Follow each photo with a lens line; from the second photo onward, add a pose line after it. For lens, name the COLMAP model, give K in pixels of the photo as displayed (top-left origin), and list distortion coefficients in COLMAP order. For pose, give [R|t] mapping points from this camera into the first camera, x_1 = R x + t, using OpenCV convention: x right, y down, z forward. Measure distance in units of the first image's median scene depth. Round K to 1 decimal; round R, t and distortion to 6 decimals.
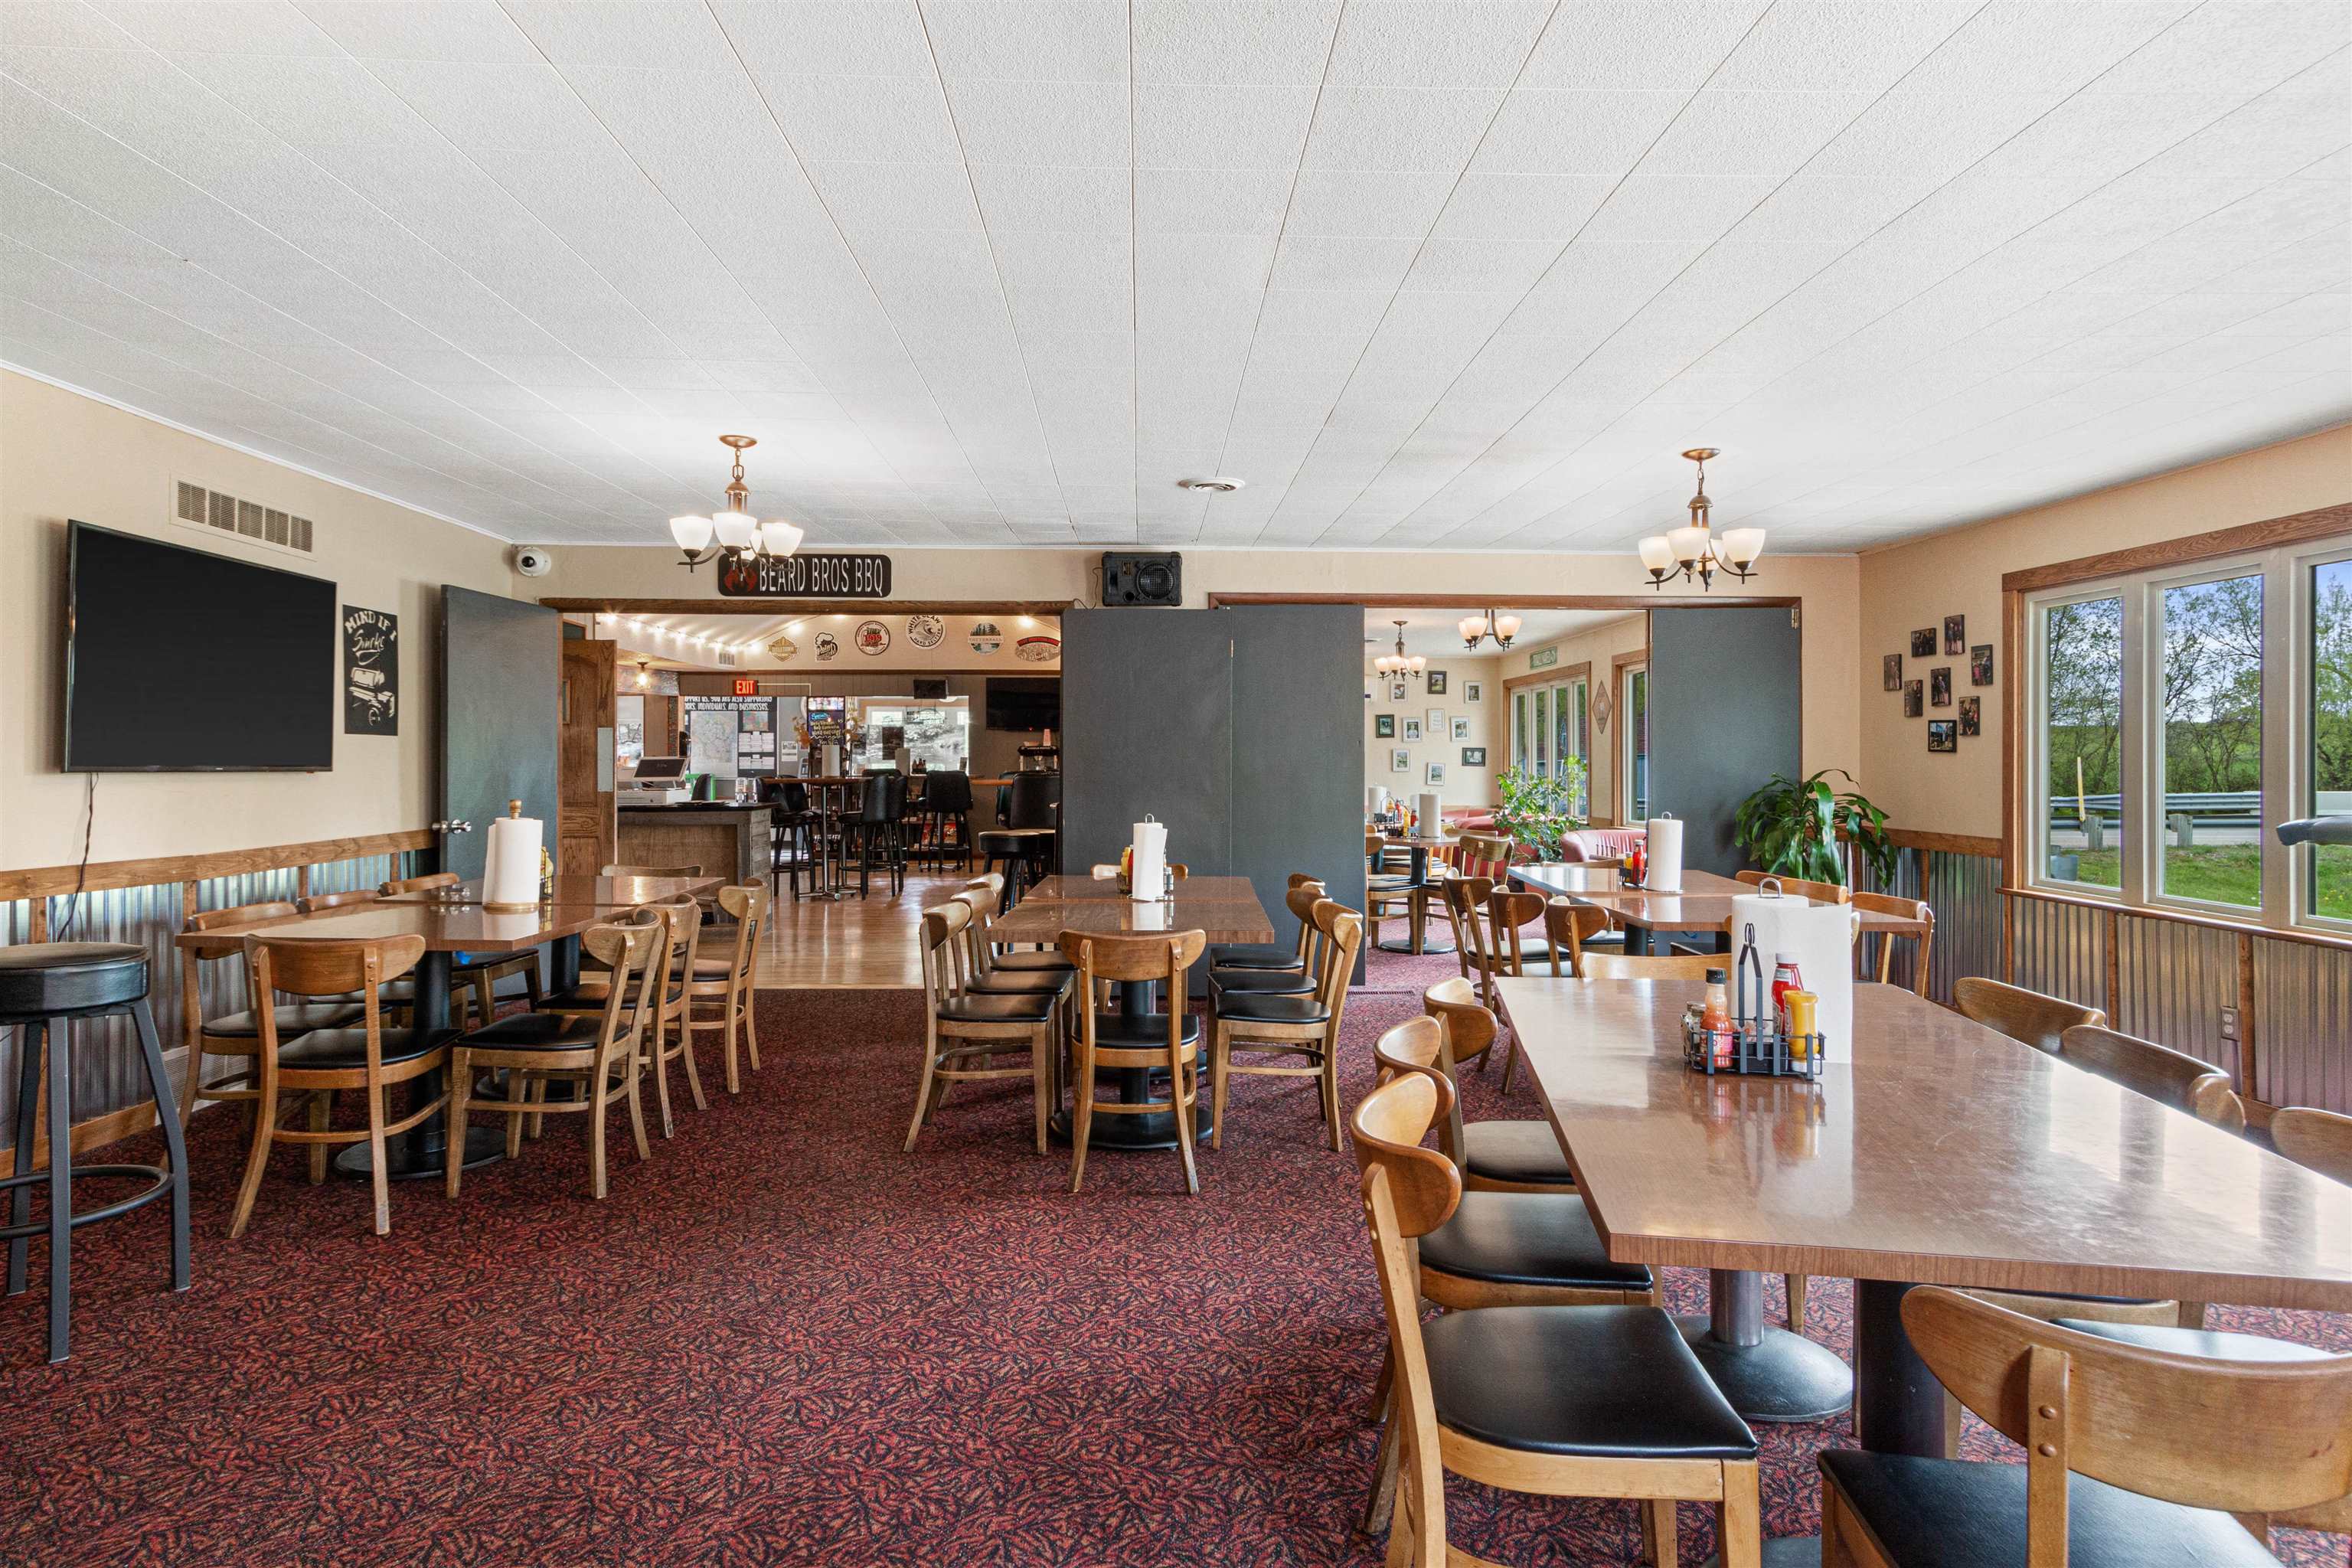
lens RADIAL K [[1290.3, 0, 1176.0], [0, 1290.3, 784.0], [0, 0, 1]] dist [0.000755, -0.000403]
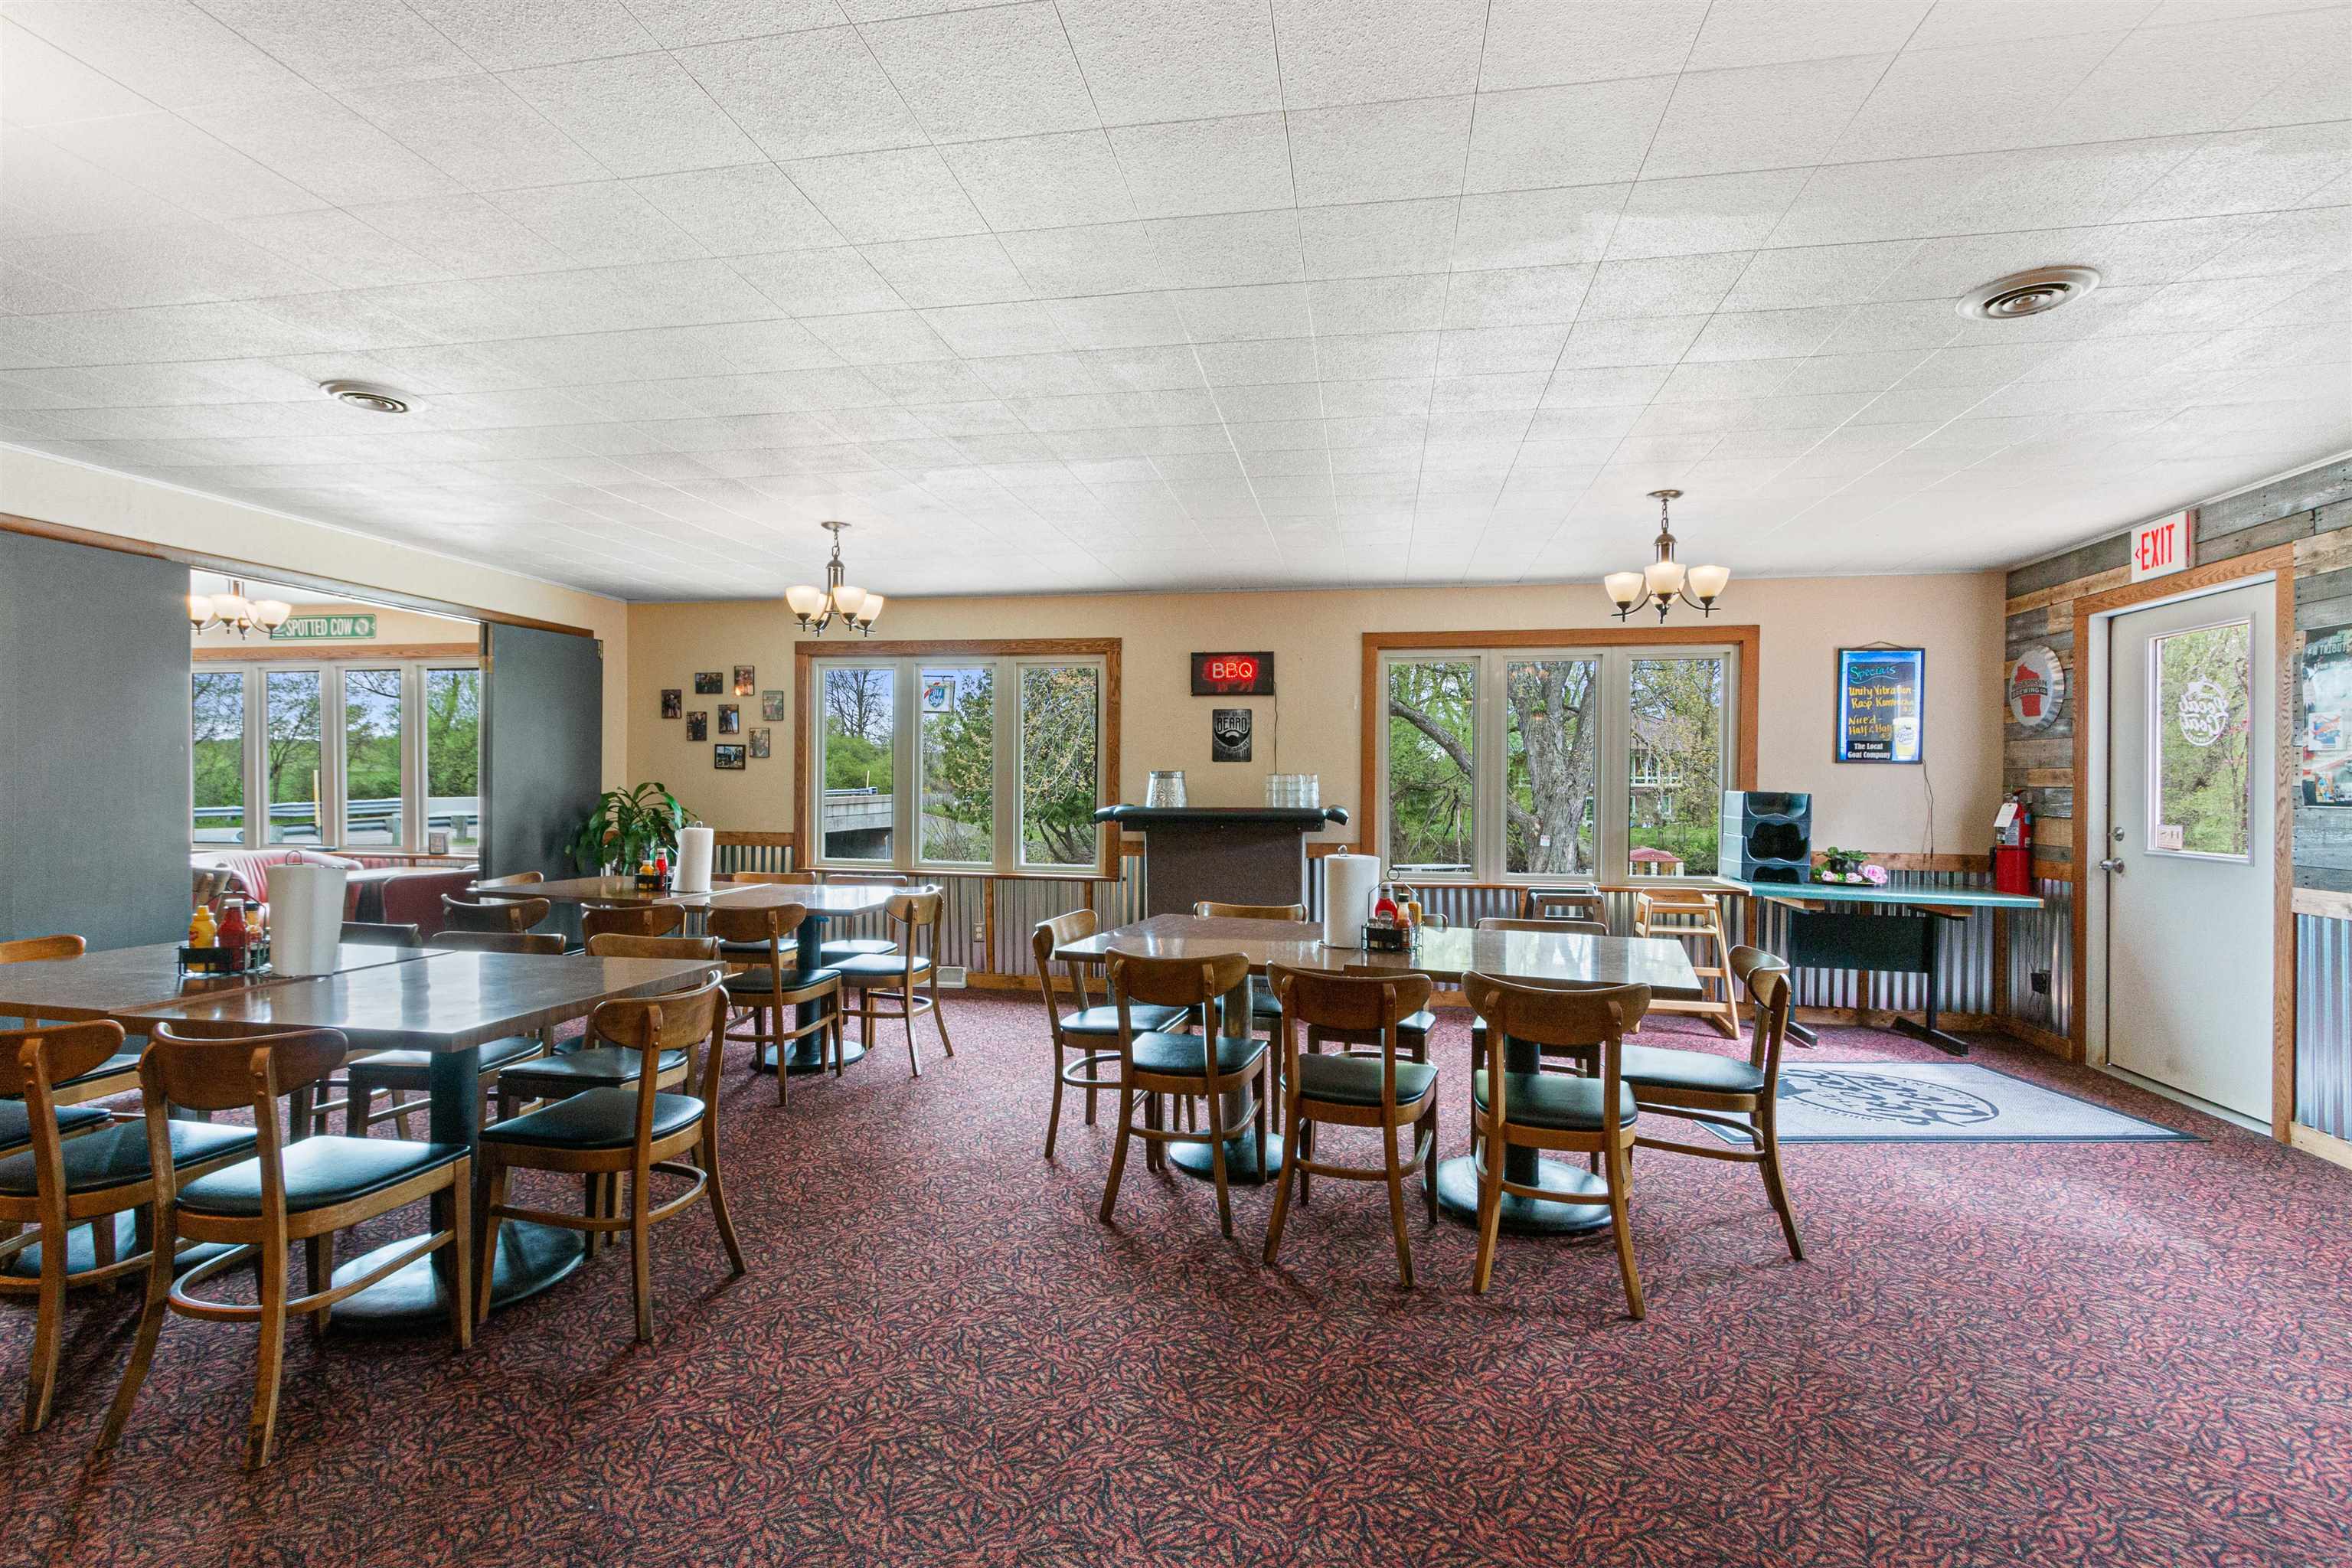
lens RADIAL K [[1101.4, 0, 1168.6], [0, 1101.4, 779.9], [0, 0, 1]] dist [0.003407, -0.000831]
pose [[0.198568, 0.003182, 0.980082, -0.420891], [0.008511, 0.999951, -0.004971, -0.005017], [-0.980050, 0.009328, 0.198531, 0.361123]]
